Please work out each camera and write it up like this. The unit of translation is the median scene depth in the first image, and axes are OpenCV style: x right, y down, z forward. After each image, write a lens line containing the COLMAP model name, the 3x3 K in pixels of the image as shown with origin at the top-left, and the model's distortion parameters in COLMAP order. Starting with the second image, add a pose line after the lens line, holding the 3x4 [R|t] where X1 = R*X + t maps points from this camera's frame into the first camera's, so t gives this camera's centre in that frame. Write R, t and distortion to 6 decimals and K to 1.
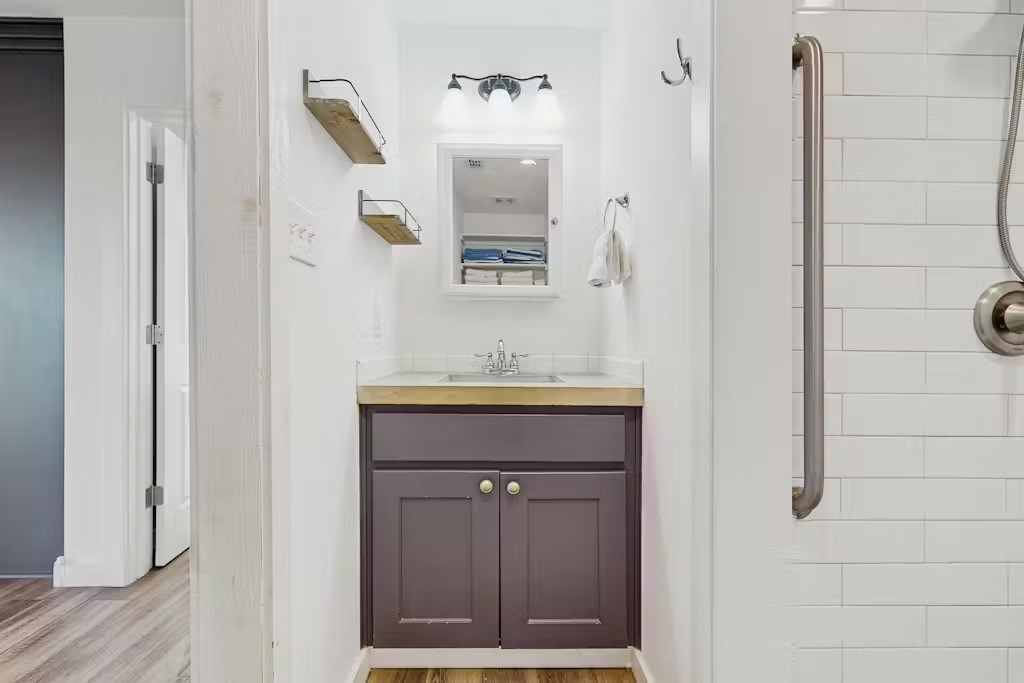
lens RADIAL K [[456.0, 0, 511.7], [0, 456.0, 330.1], [0, 0, 1]] dist [-0.001398, -0.000140]
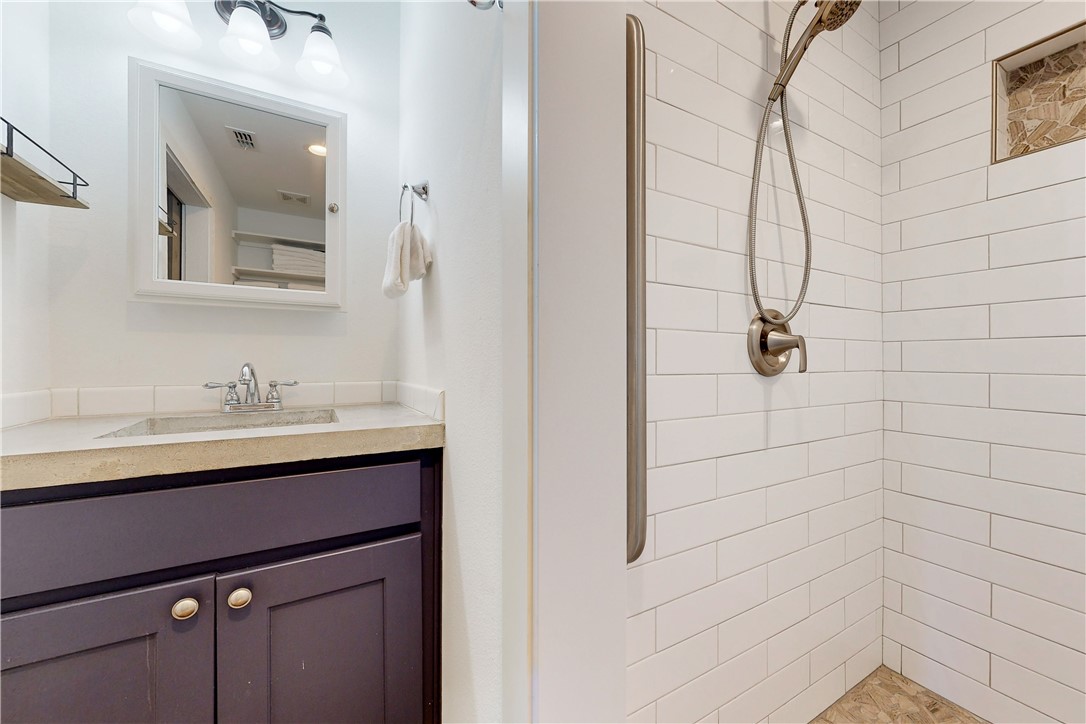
lens RADIAL K [[406.2, 0, 543.0], [0, 406.2, 362.0], [0, 0, 1]] dist [-0.001038, 0.000005]
pose [[0.882963, -0.007844, 0.469377, 0.109287], [-0.005380, 0.999626, 0.026824, -0.001009], [-0.469411, -0.026210, 0.882591, 0.297256]]
